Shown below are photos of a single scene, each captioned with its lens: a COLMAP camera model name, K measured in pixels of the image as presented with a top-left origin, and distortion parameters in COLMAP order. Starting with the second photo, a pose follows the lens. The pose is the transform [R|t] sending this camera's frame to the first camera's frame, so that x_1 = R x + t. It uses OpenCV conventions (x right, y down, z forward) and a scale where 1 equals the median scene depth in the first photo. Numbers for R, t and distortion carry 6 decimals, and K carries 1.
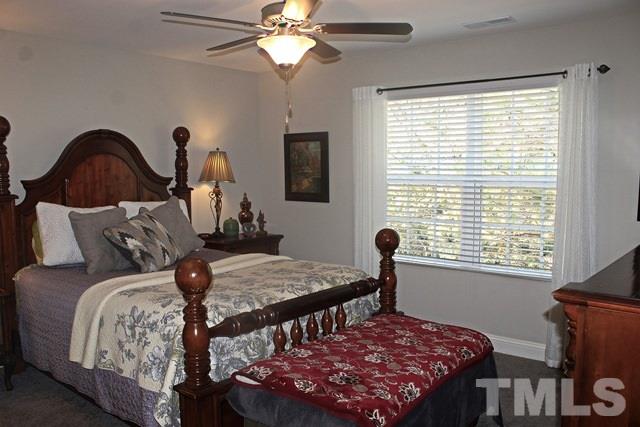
lens RADIAL K [[539.8, 0, 320.0], [0, 539.8, 213.5], [0, 0, 1]] dist [-0.160692, 0.133762]
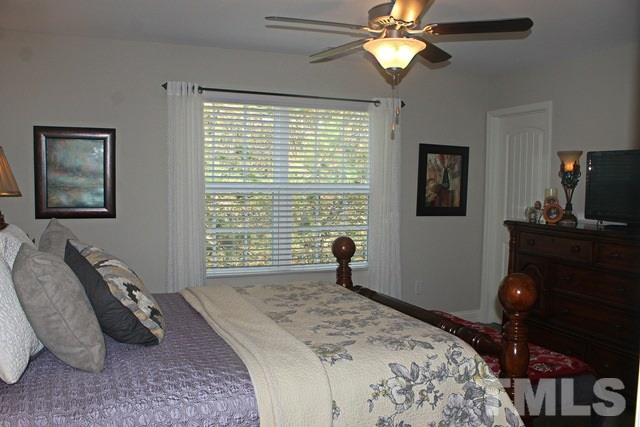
lens RADIAL K [[539.8, 0, 320.0], [0, 539.8, 213.5], [0, 0, 1]] dist [-0.160692, 0.133762]
pose [[0.478019, -0.047511, 0.877064, -0.938841], [0.056707, 0.998122, 0.023163, -0.051554], [-0.876517, 0.038663, 0.479815, 0.651270]]
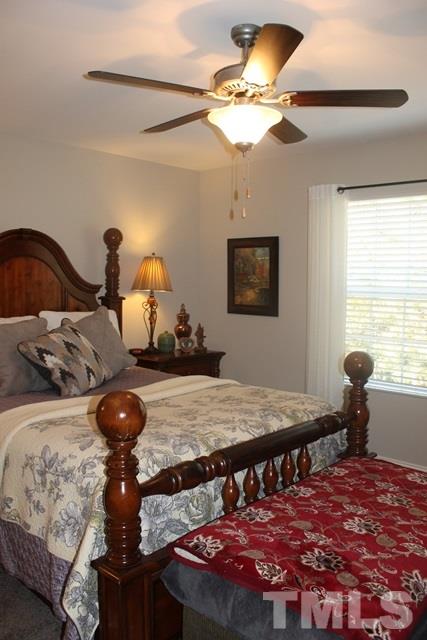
lens RADIAL K [[539.8, 0, 212.3], [0, 539.8, 311.5], [0, 0, 1]] dist [-0.160692, 0.133762]
pose [[0.997191, 0.019634, -0.072280, -0.047245], [-0.021467, 0.999465, -0.024678, -0.008597], [0.071757, 0.026161, 0.997079, 0.207125]]
